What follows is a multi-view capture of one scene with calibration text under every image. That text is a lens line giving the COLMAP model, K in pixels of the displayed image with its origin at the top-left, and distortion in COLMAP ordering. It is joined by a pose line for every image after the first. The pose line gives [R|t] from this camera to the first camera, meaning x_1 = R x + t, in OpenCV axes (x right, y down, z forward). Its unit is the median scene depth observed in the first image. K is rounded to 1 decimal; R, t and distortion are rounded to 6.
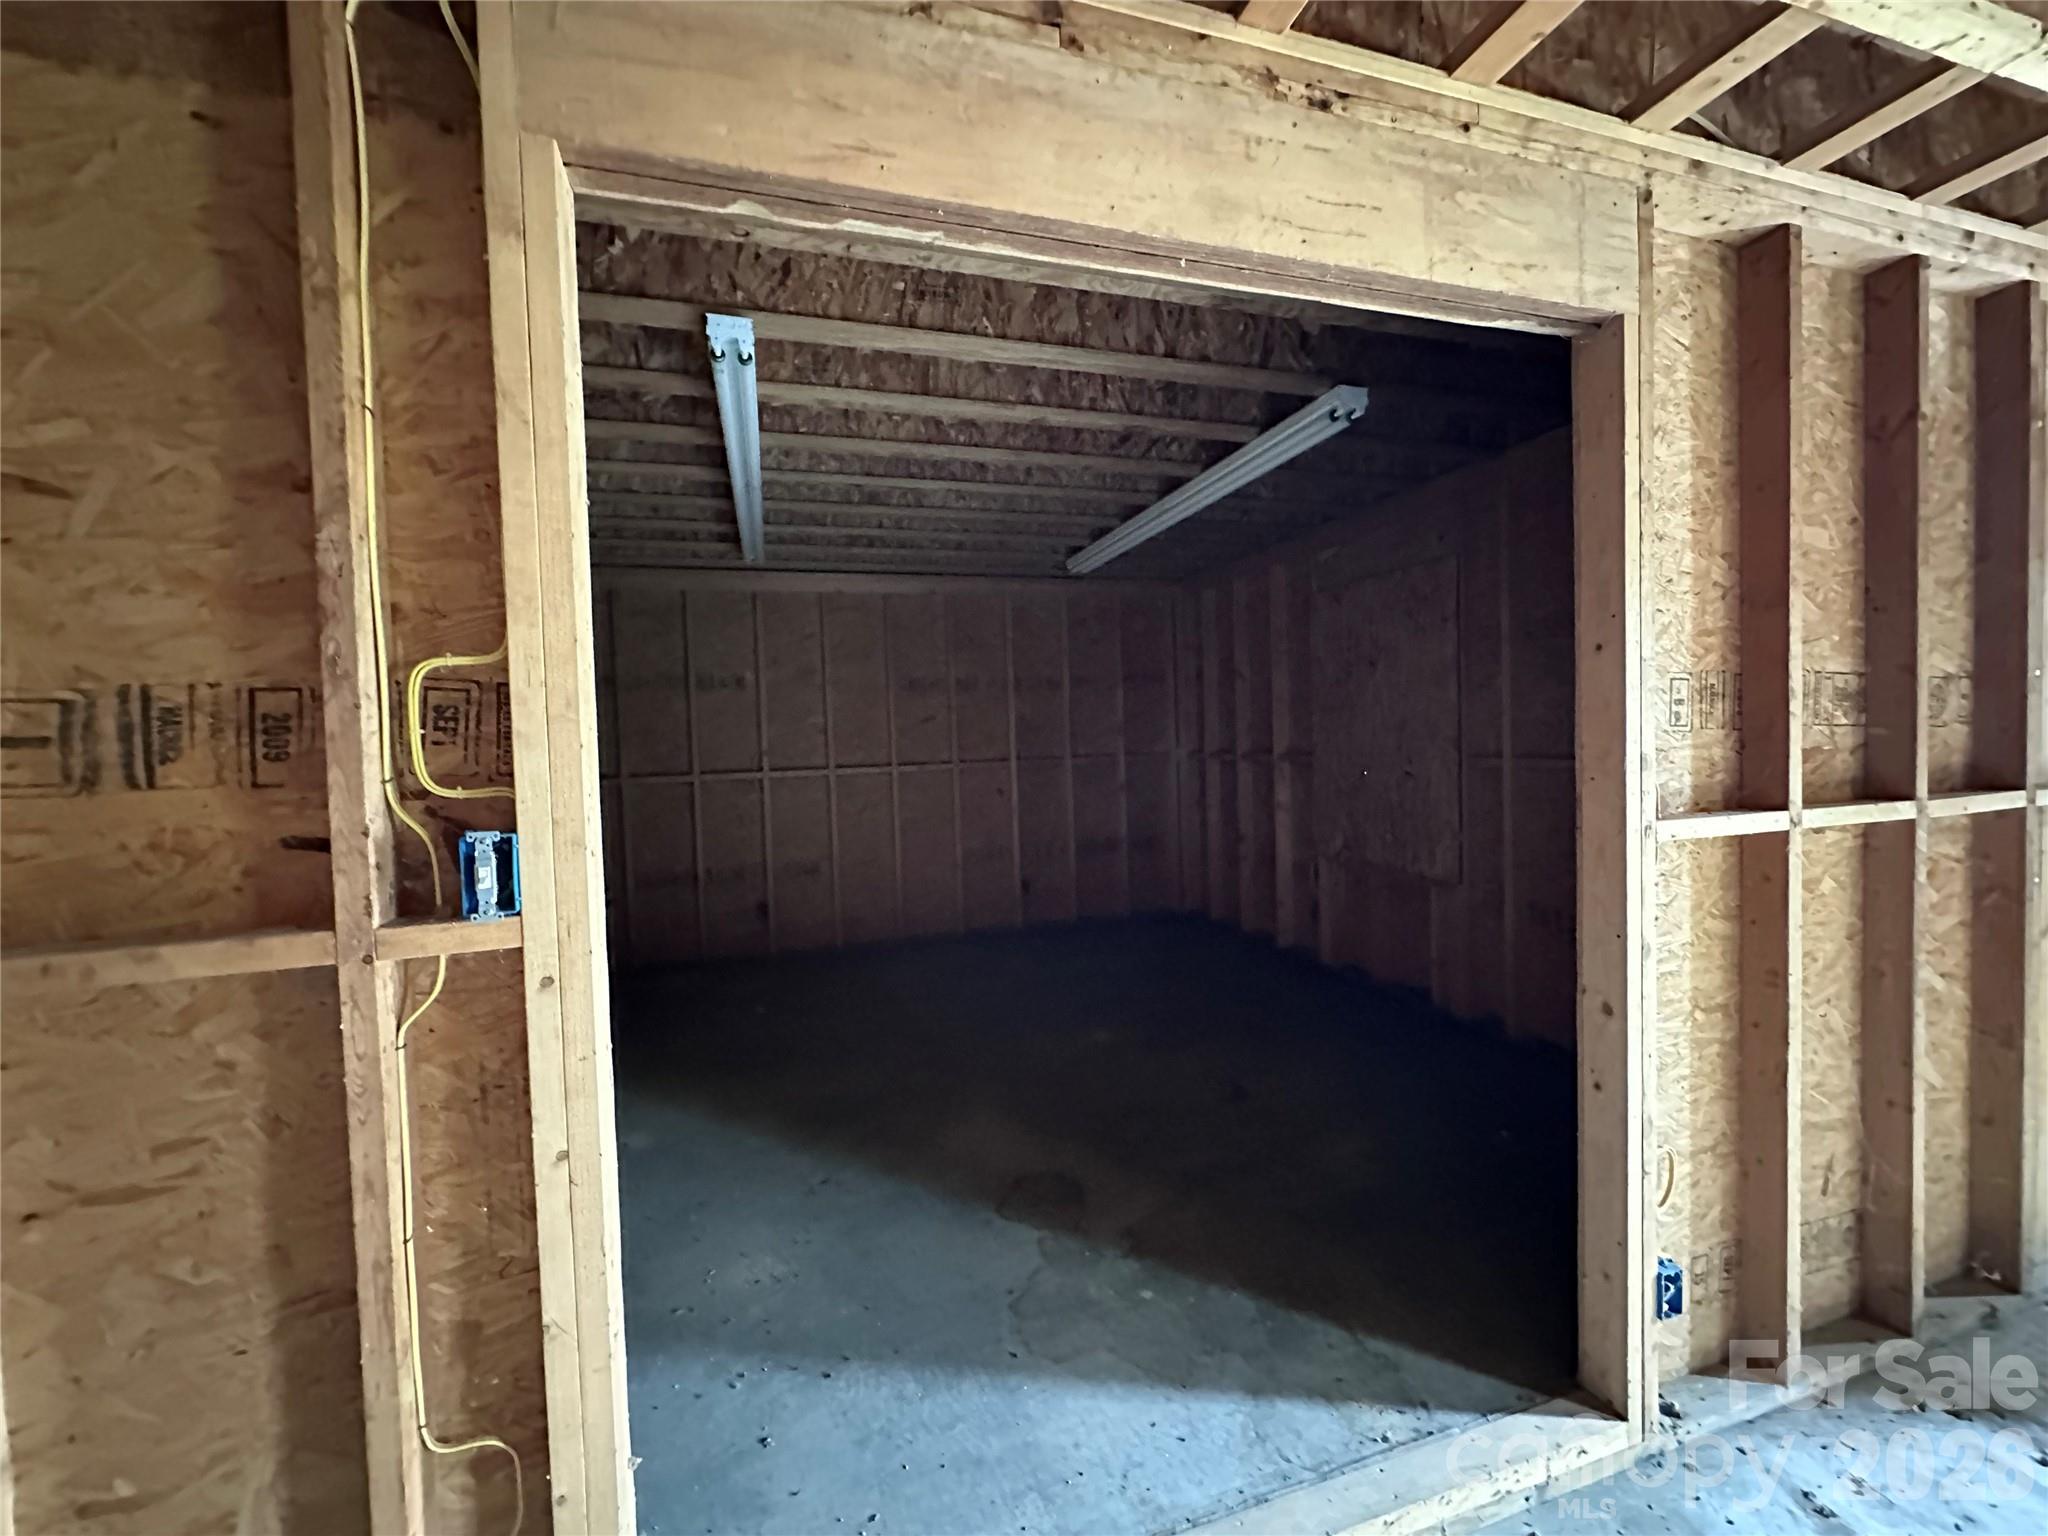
lens RADIAL K [[814.1, 0, 1023.5], [0, 814.1, 766.2], [0, 0, 1]] dist [-0.004976, 0.001072]
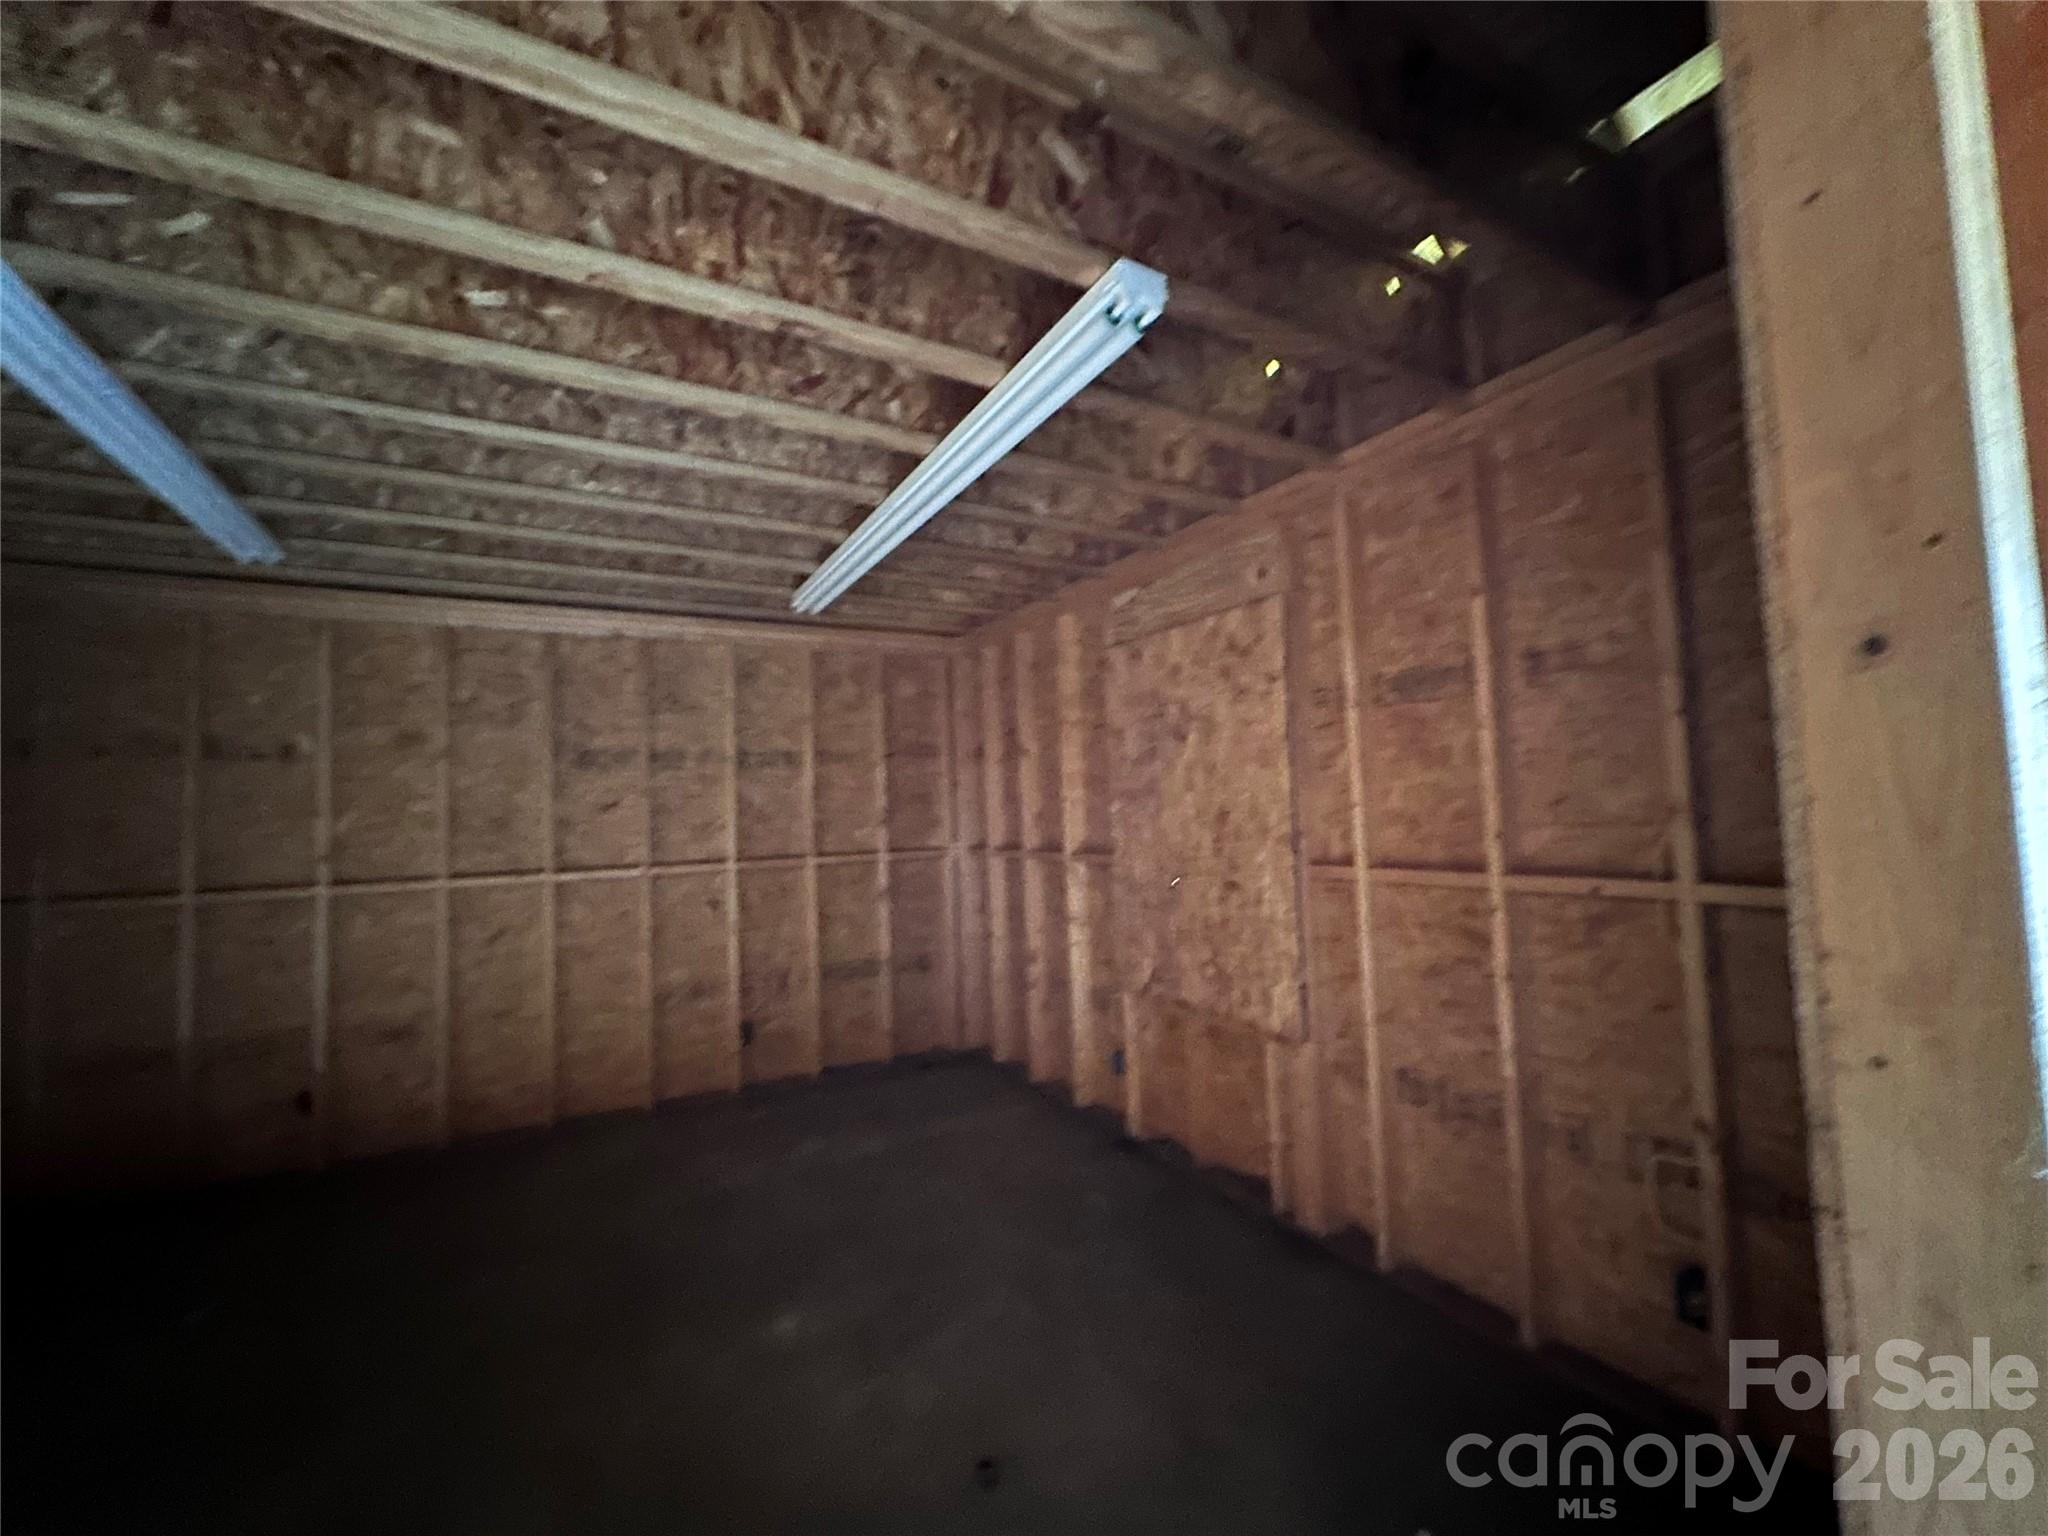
lens RADIAL K [[814.1, 0, 1016.0], [0, 814.1, 766.3], [0, 0, 1]] dist [-0.004976, 0.001072]
pose [[0.978393, 0.009245, 0.206548, 0.254758], [0.010566, 0.995458, -0.094608, -0.058712], [-0.206484, 0.094747, 0.973852, 0.618655]]
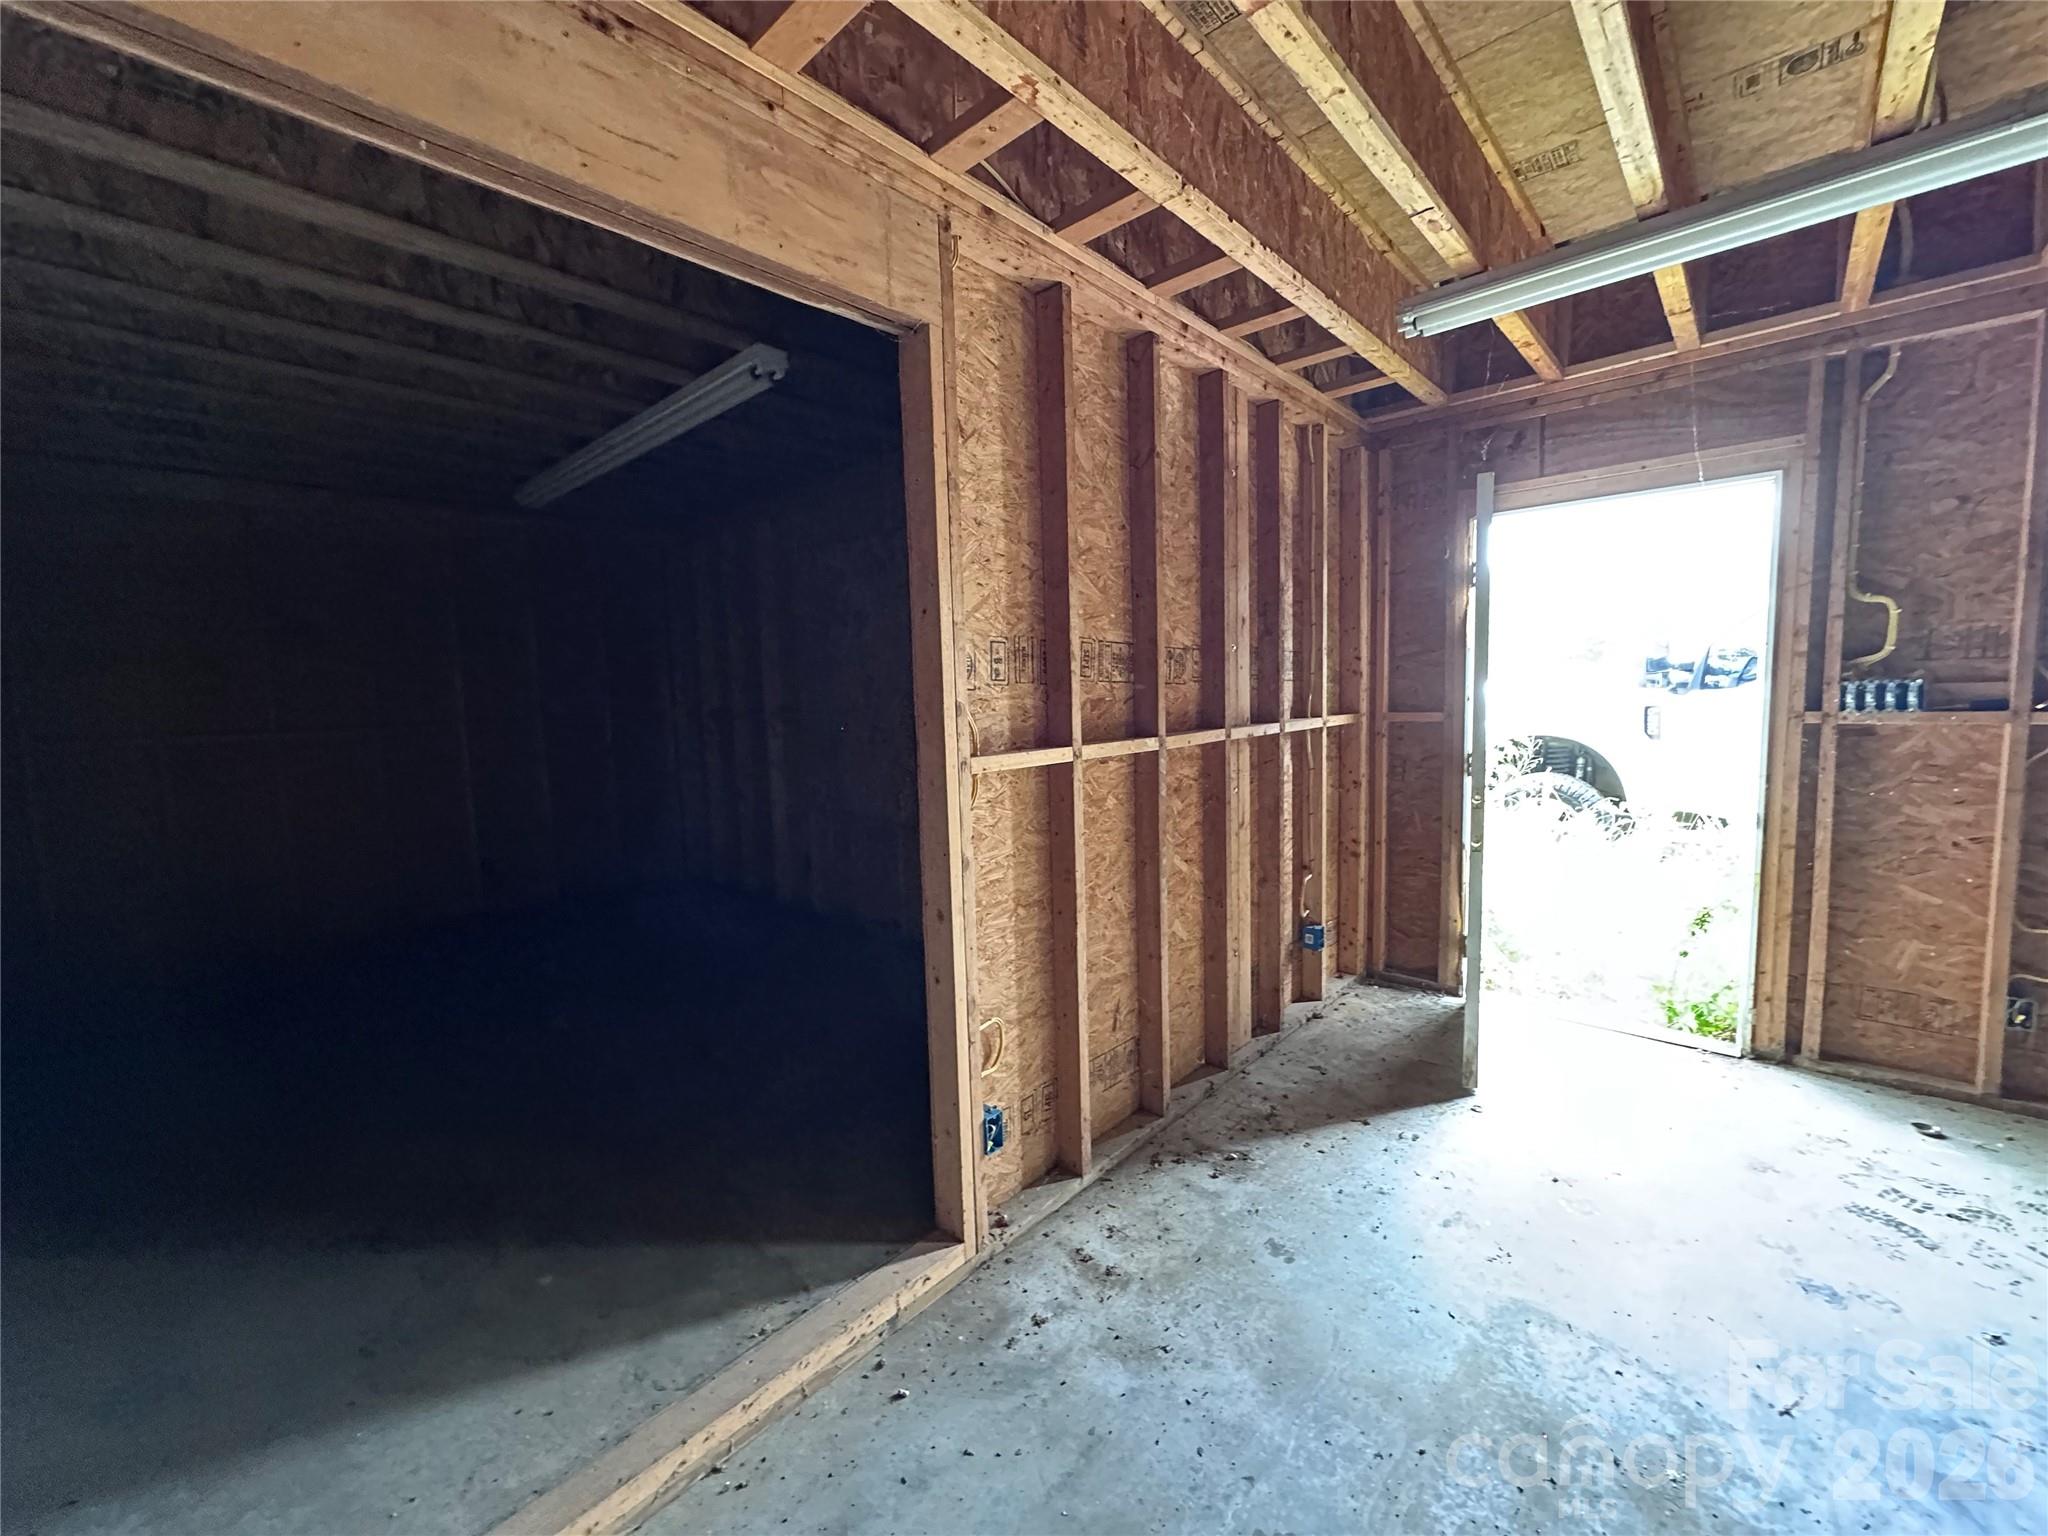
lens RADIAL K [[814.1, 0, 1022.9], [0, 814.1, 766.9], [0, 0, 1]] dist [-0.004976, 0.001072]
pose [[0.862788, -0.042281, 0.503795, 0.185844], [0.019159, 0.998515, 0.050988, 0.016947], [-0.505203, -0.034339, 0.862317, -0.075655]]
